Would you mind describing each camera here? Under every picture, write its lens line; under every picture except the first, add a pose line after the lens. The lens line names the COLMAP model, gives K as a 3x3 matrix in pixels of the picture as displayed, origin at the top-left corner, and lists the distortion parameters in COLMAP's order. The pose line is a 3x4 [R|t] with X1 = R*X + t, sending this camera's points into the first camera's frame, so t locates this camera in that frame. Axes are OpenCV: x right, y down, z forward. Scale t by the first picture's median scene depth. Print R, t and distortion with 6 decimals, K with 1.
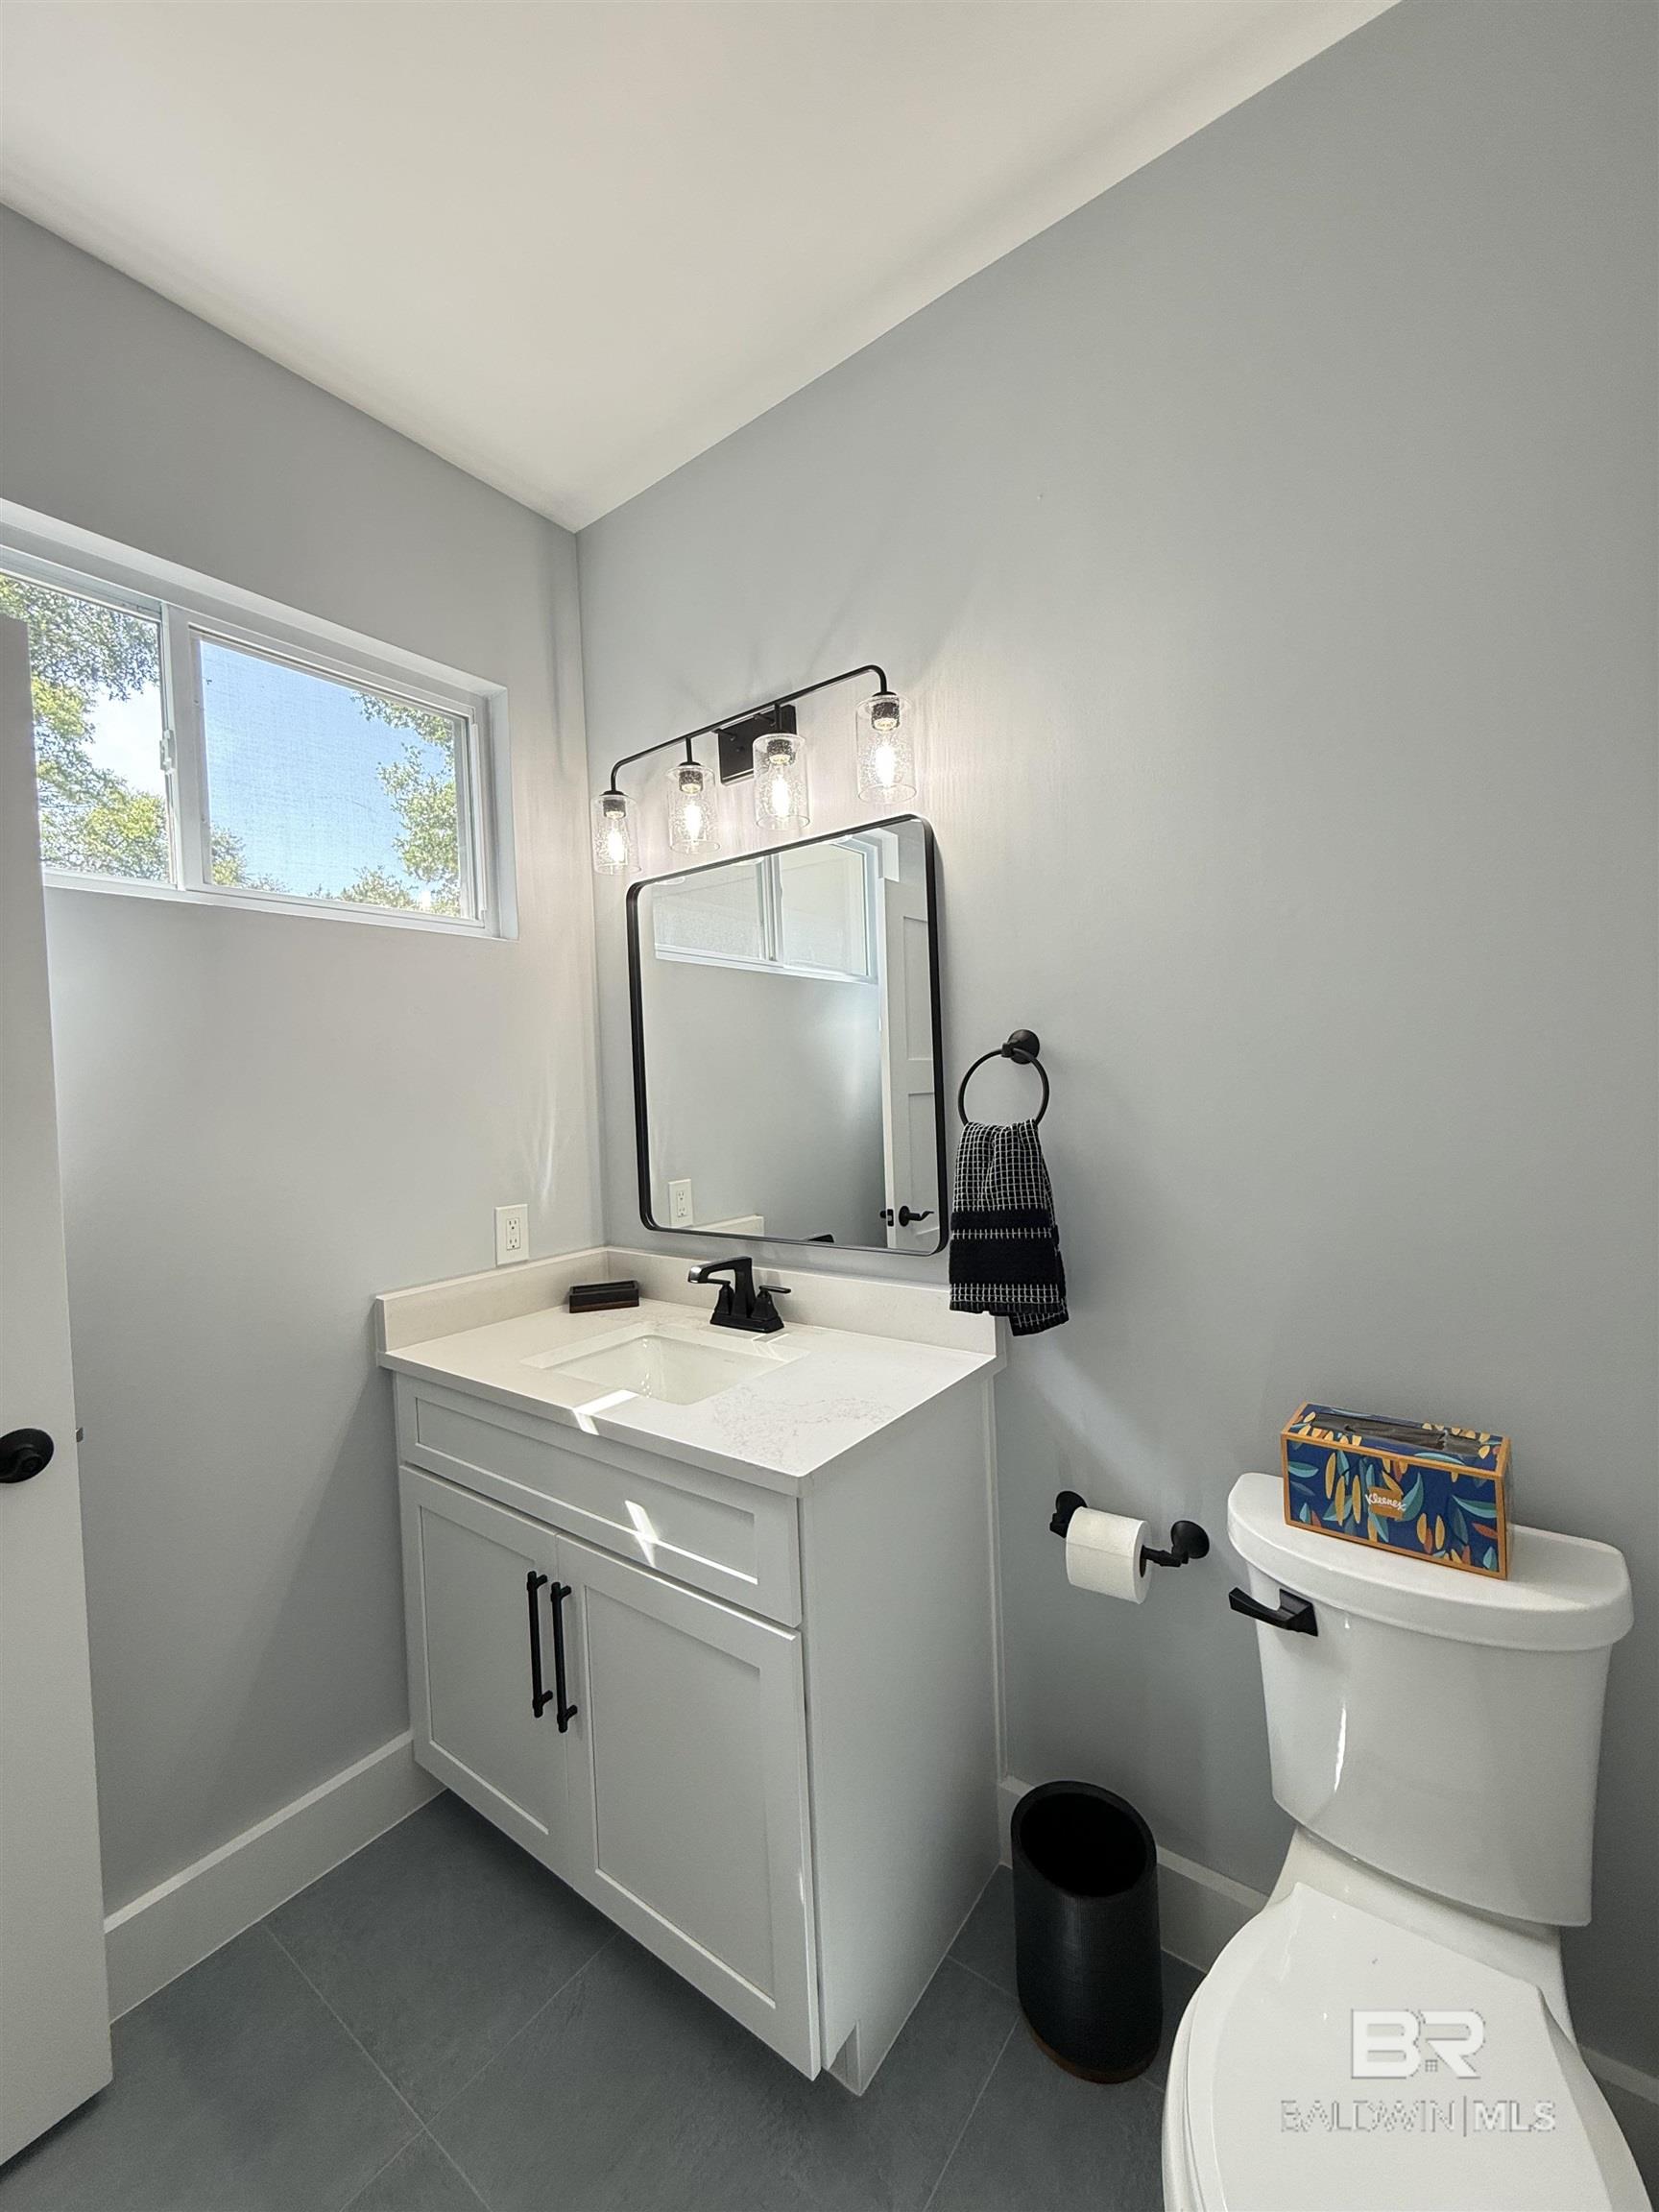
lens RADIAL K [[884.4, 0, 831.7], [0, 884.4, 1103.7], [0, 0, 1]] dist [-0.003297, -0.000414]
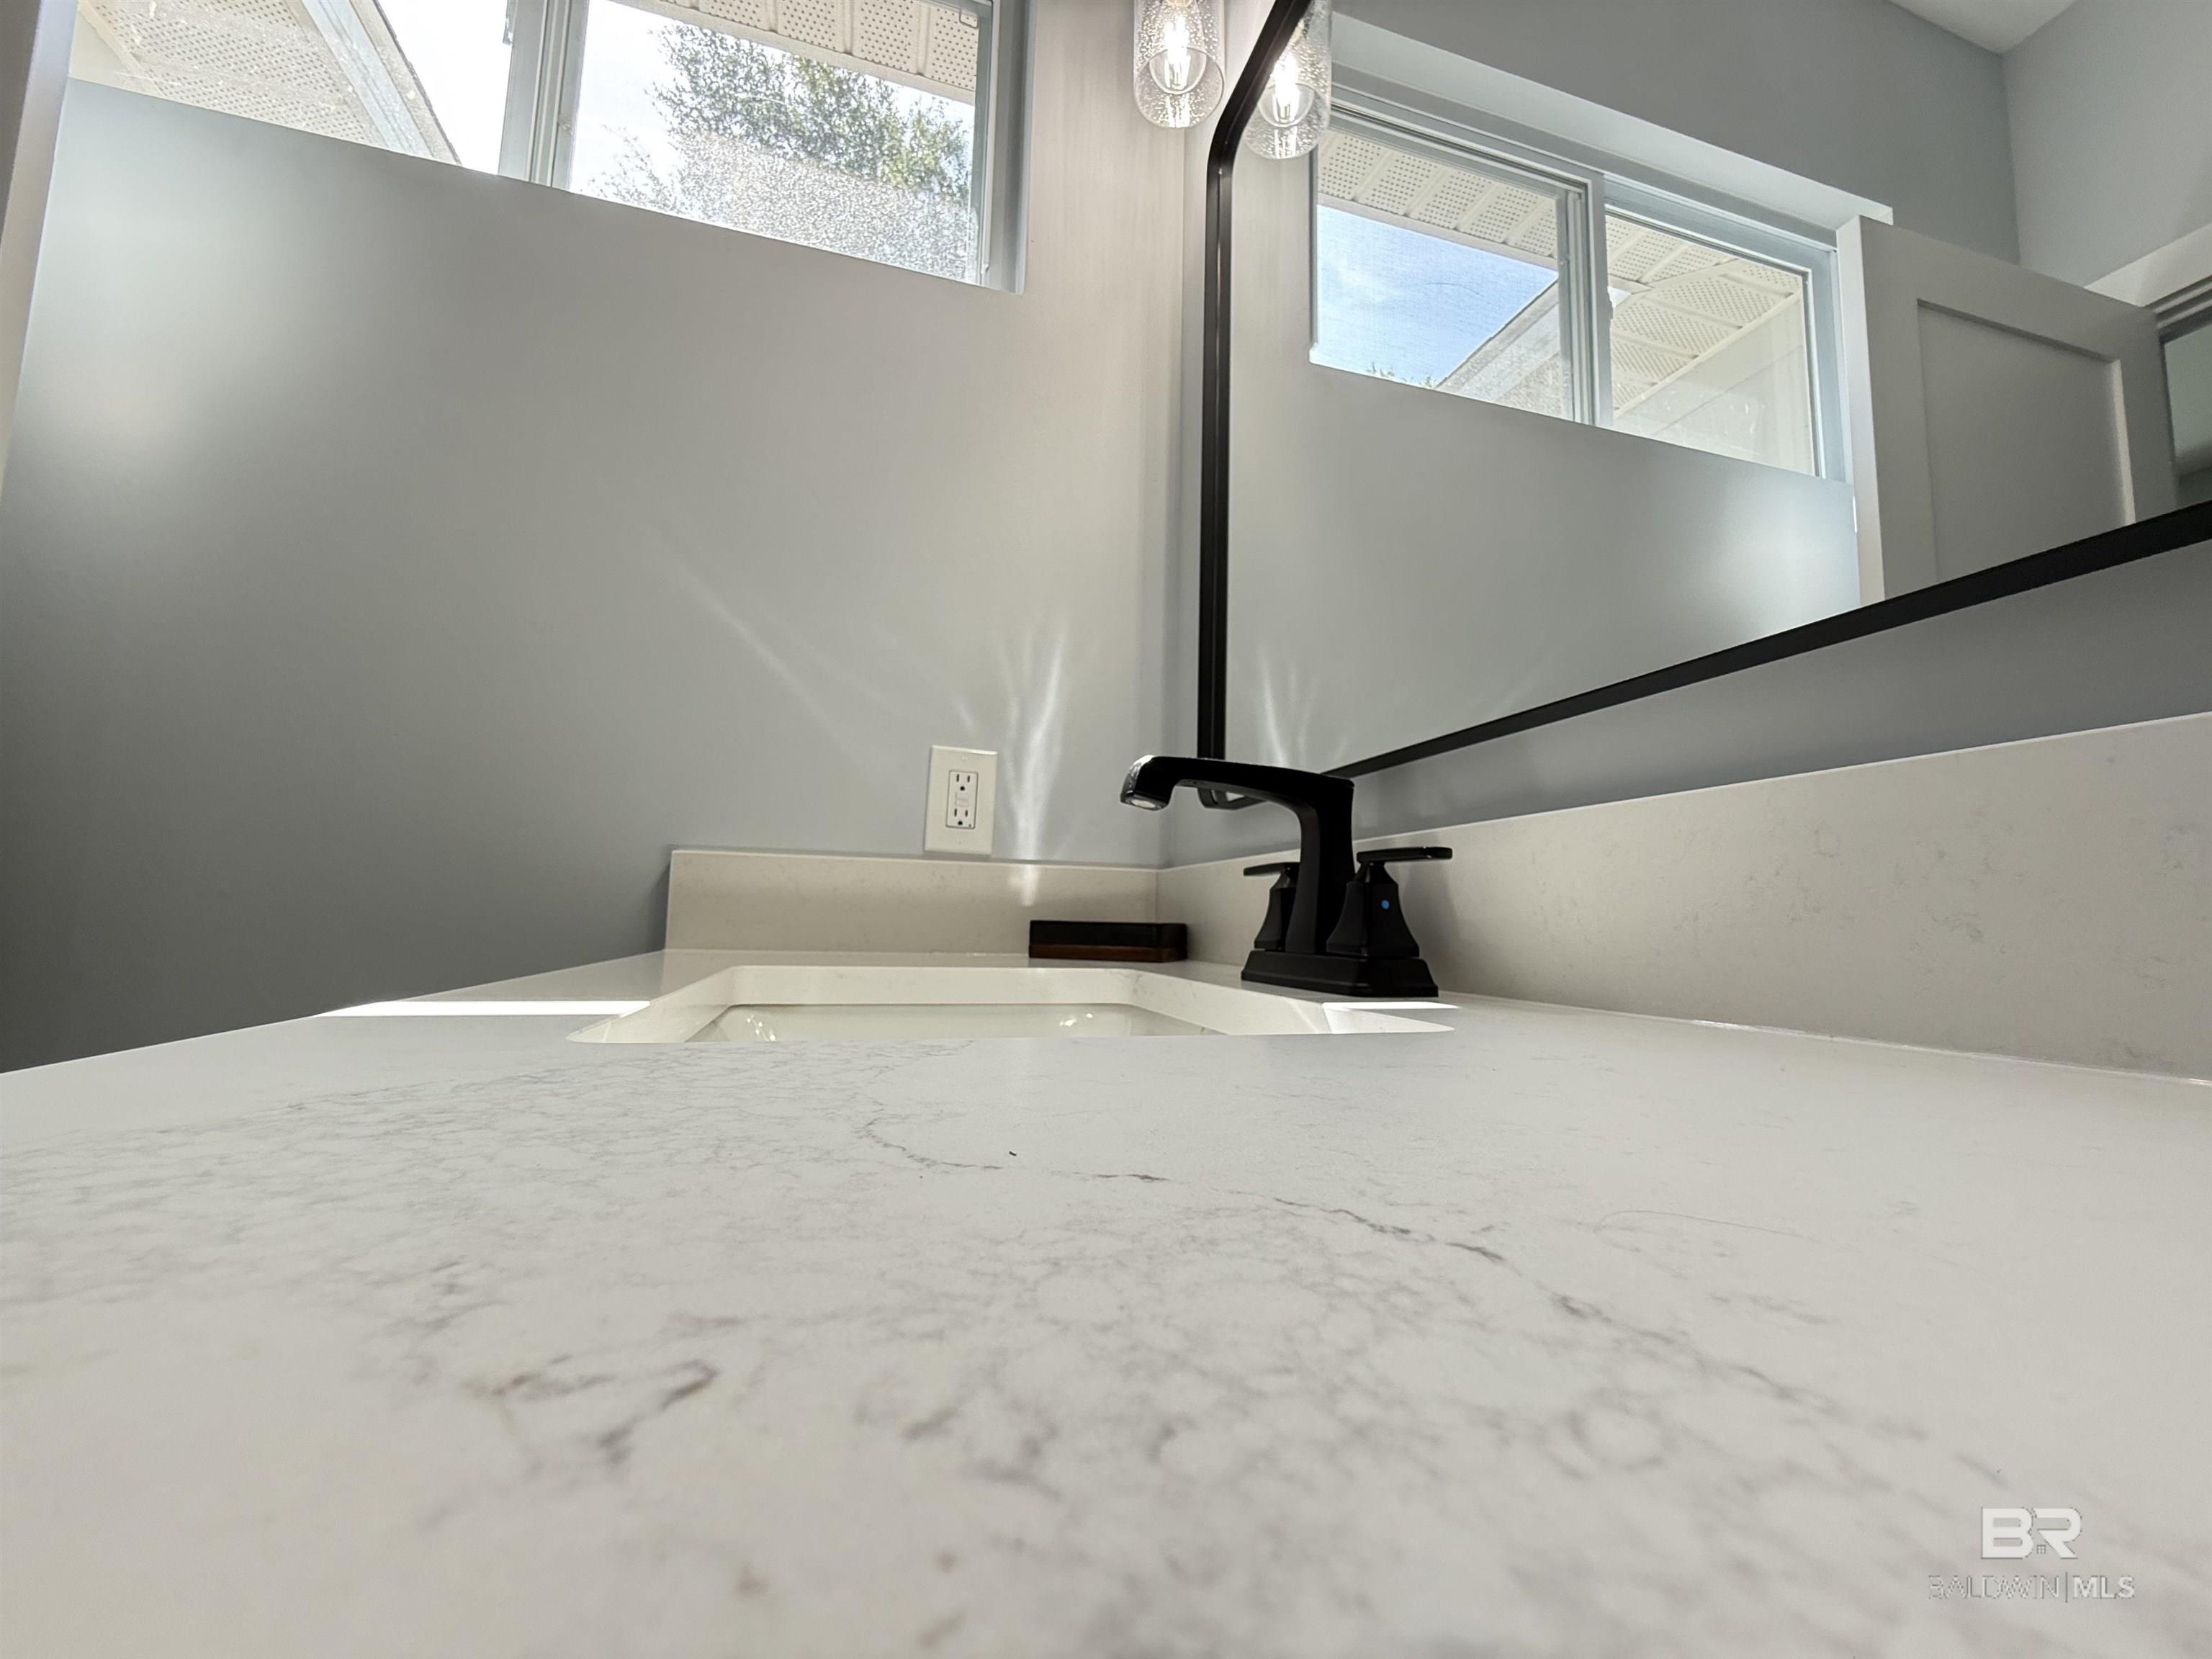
lens RADIAL K [[884.4, 0, 1106.0], [0, 884.4, 830.6], [0, 0, 1]] dist [-0.003297, -0.000414]
pose [[0.802881, 0.003311, -0.596131, 0.033110], [-0.068255, 0.993919, -0.086406, 0.290189], [0.592220, 0.110063, 0.798224, 0.891805]]
